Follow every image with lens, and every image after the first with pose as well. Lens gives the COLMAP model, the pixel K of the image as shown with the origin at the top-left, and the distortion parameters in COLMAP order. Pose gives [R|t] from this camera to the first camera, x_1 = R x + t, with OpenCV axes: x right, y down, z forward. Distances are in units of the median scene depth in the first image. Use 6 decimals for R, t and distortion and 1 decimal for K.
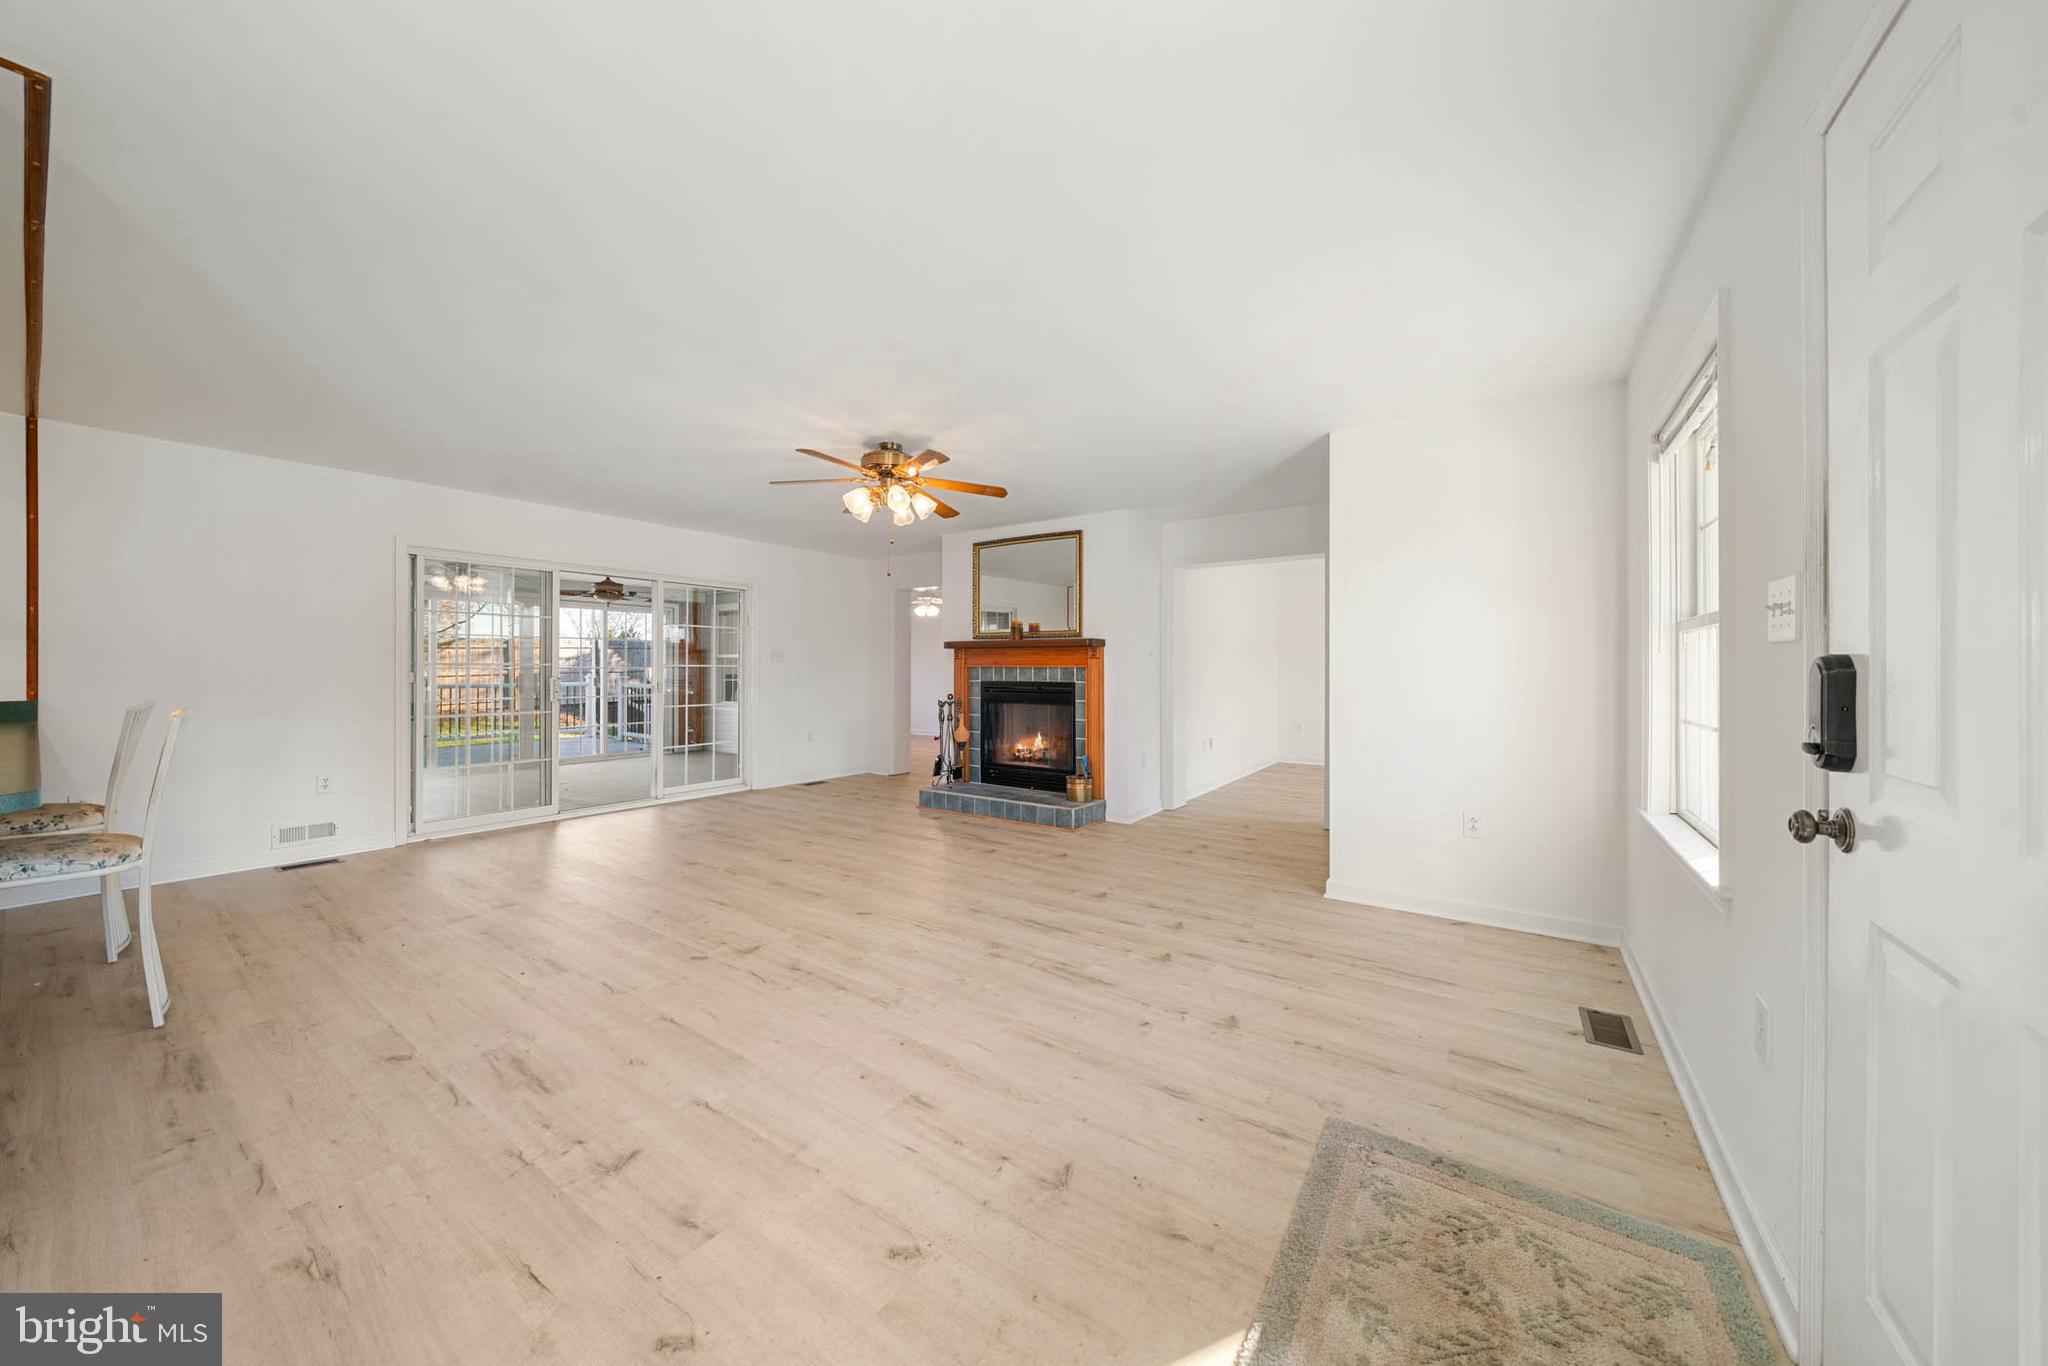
lens RADIAL K [[702.7, 0, 1016.0], [0, 702.7, 653.3], [0, 0, 1]] dist [-0.005775, 0.000107]
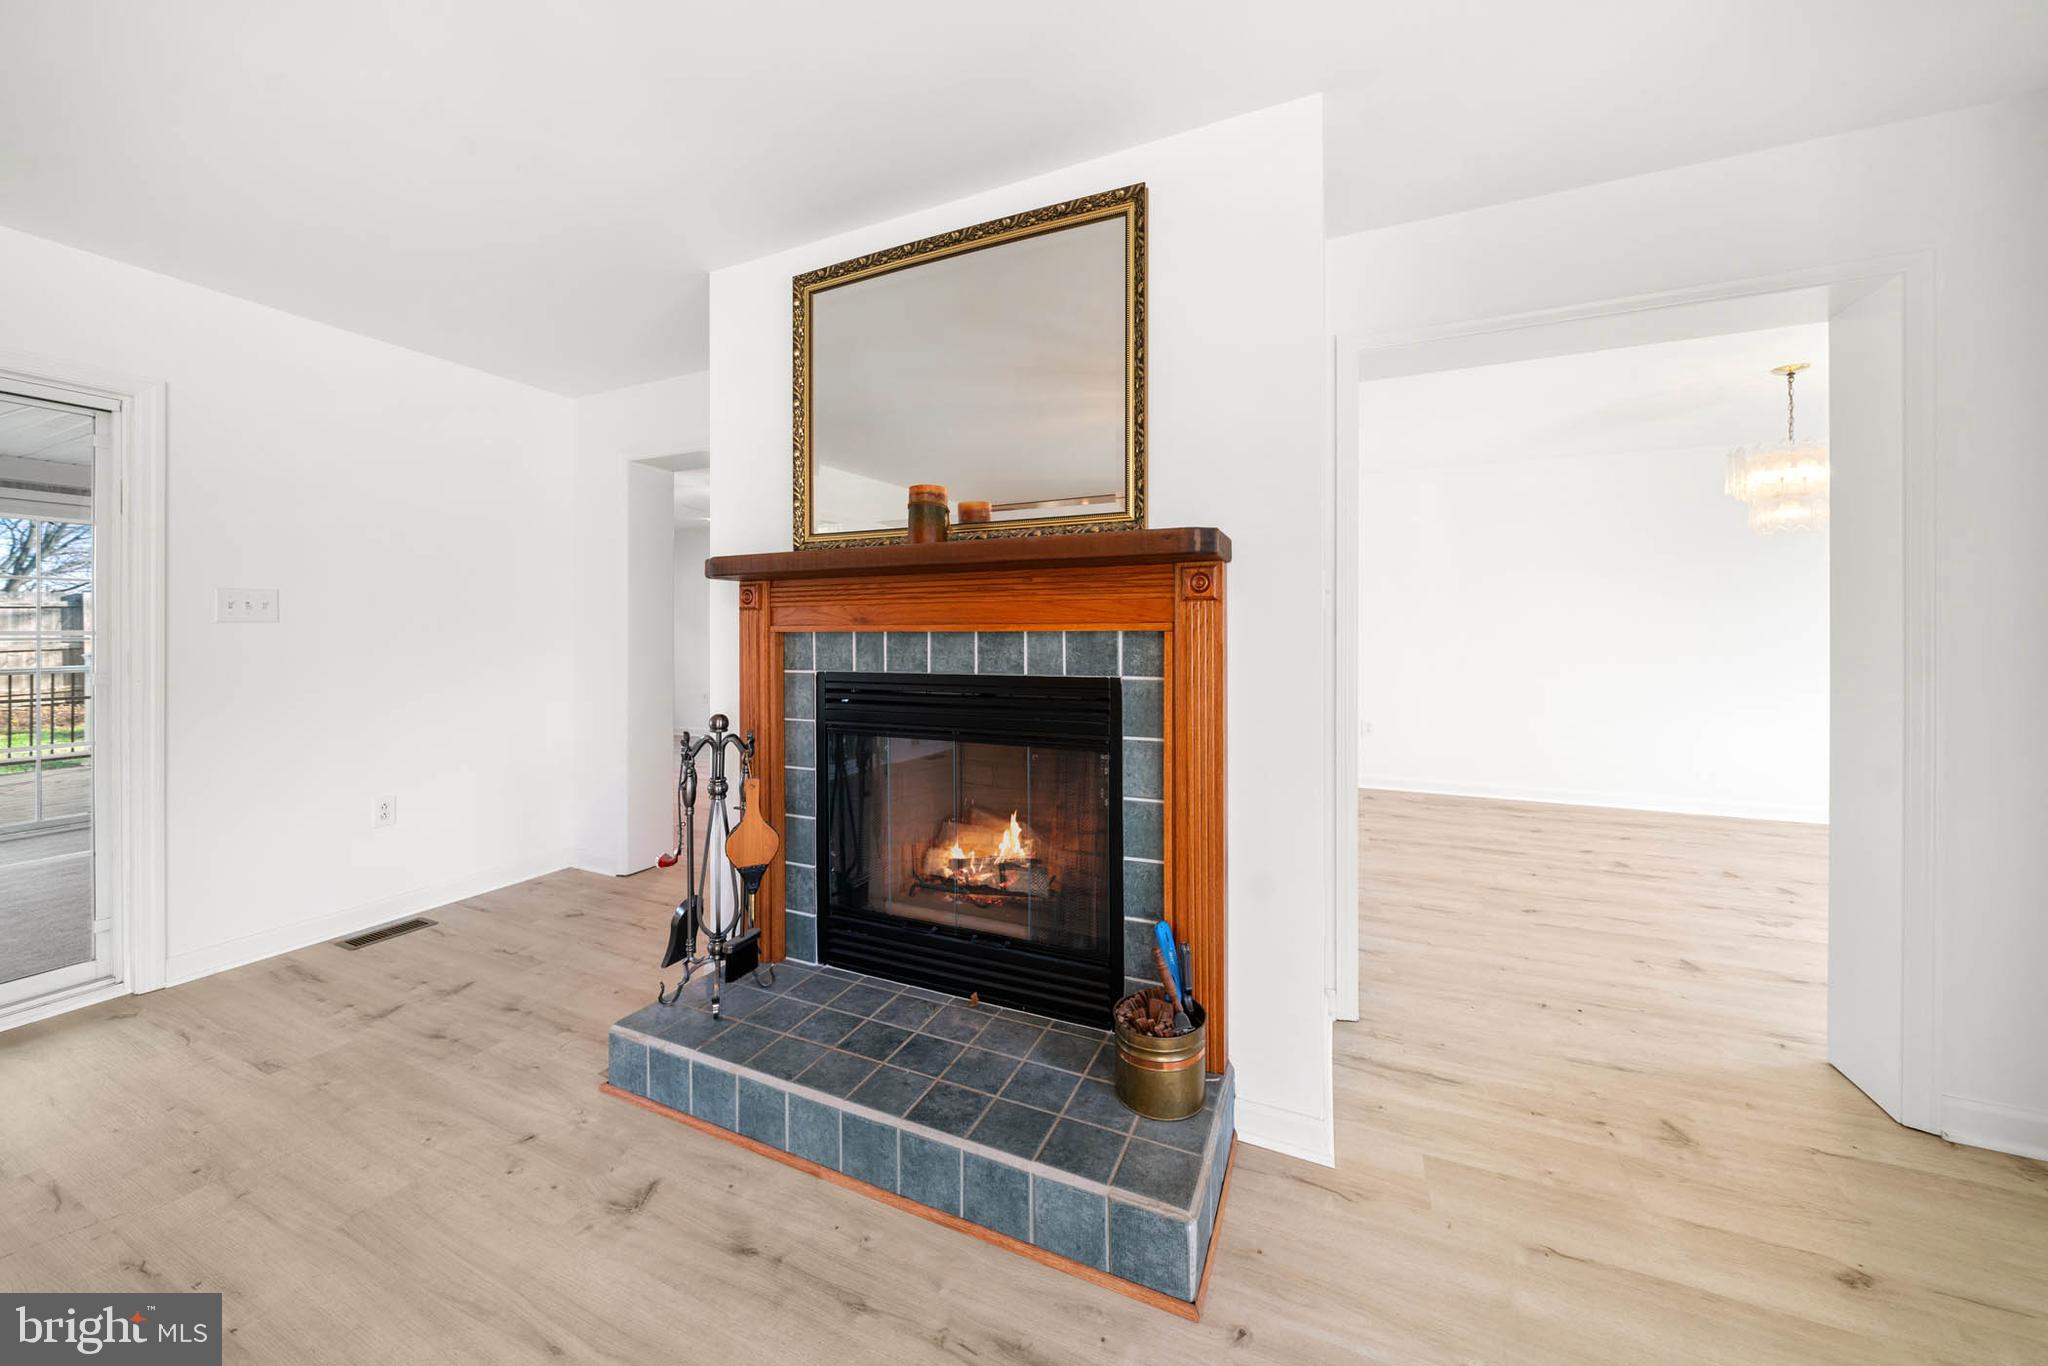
lens RADIAL K [[736.0, 0, 971.6], [0, 736.0, 627.4], [0, 0, 1]] dist [0.000244, -0.000013]
pose [[0.991358, -0.000769, 0.131179, -0.022630], [-0.000178, 0.999974, 0.007207, 0.015231], [-0.131181, -0.007168, 0.991332, 0.647525]]
